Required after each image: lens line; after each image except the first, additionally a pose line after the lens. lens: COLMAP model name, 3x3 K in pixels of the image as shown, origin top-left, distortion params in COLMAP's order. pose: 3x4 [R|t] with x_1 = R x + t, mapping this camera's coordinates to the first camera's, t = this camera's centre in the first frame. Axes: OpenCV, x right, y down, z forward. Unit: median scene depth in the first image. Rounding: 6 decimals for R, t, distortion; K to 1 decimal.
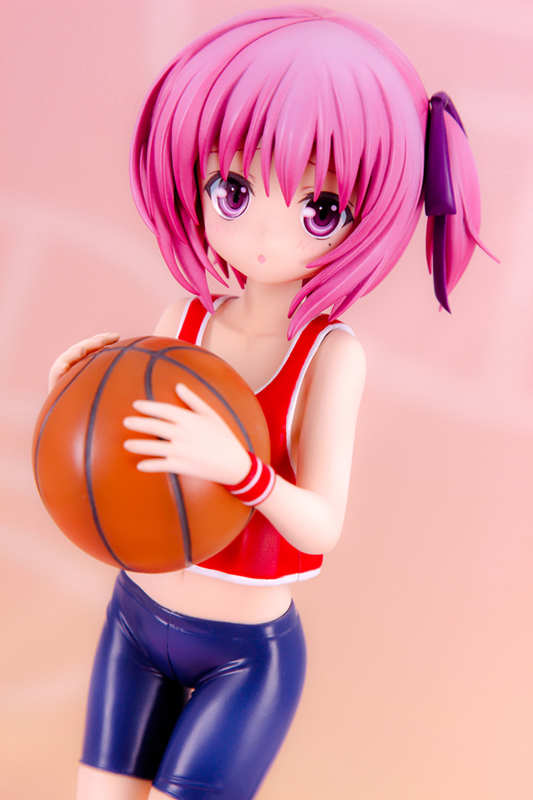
lens RADIAL K [[3300.0, 0, 266.5], [0, 3300.0, 400.0], [0, 0, 1]] dist [0.263738, 0.654156]
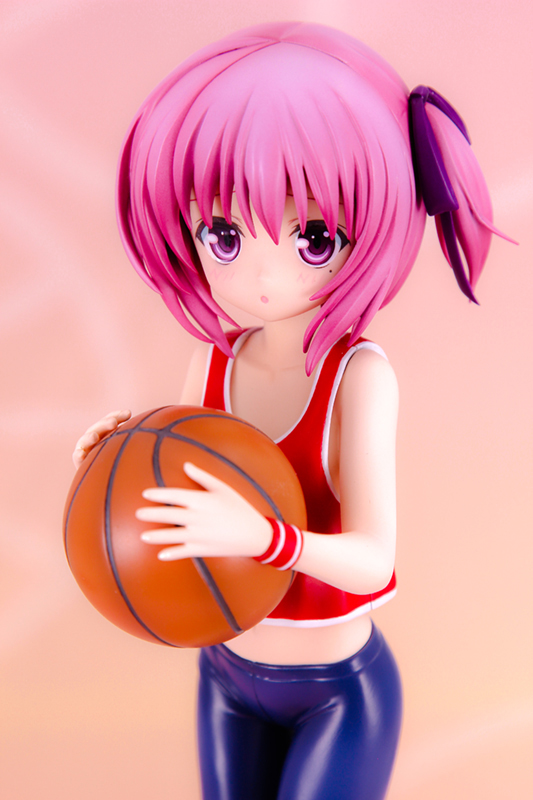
lens RADIAL K [[3300.0, 0, 266.5], [0, 3300.0, 400.0], [0, 0, 1]] dist [0.263738, 0.654156]
pose [[0.973257, -0.186045, -0.134752, 0.124180], [0.197293, 0.977436, 0.075467, -0.086939], [0.117671, -0.100035, 0.988001, 0.041281]]
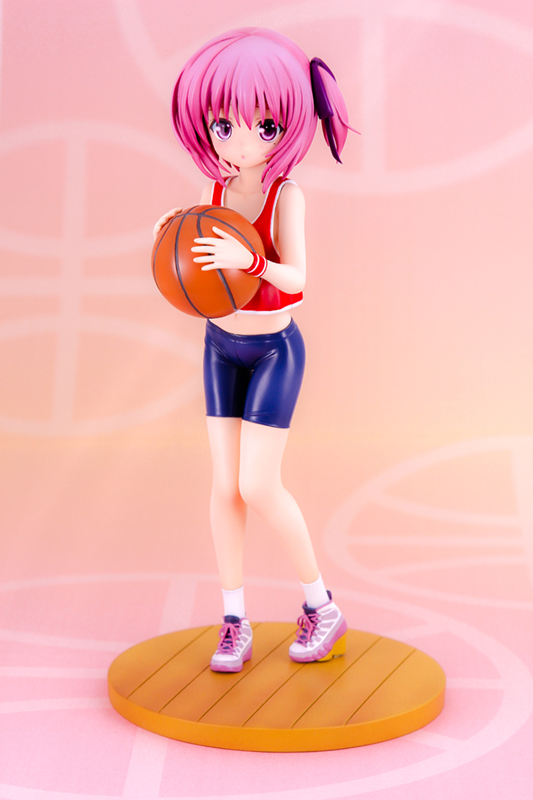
lens RADIAL K [[2840.3, 0, 266.5], [0, 2840.3, 400.0], [0, 0, 1]] dist [0.400101, 0.034574]
pose [[0.980520, -0.189952, -0.049993, 0.072635], [0.193206, 0.978569, 0.071233, -0.018429], [0.035391, -0.079504, 0.996206, -0.776491]]
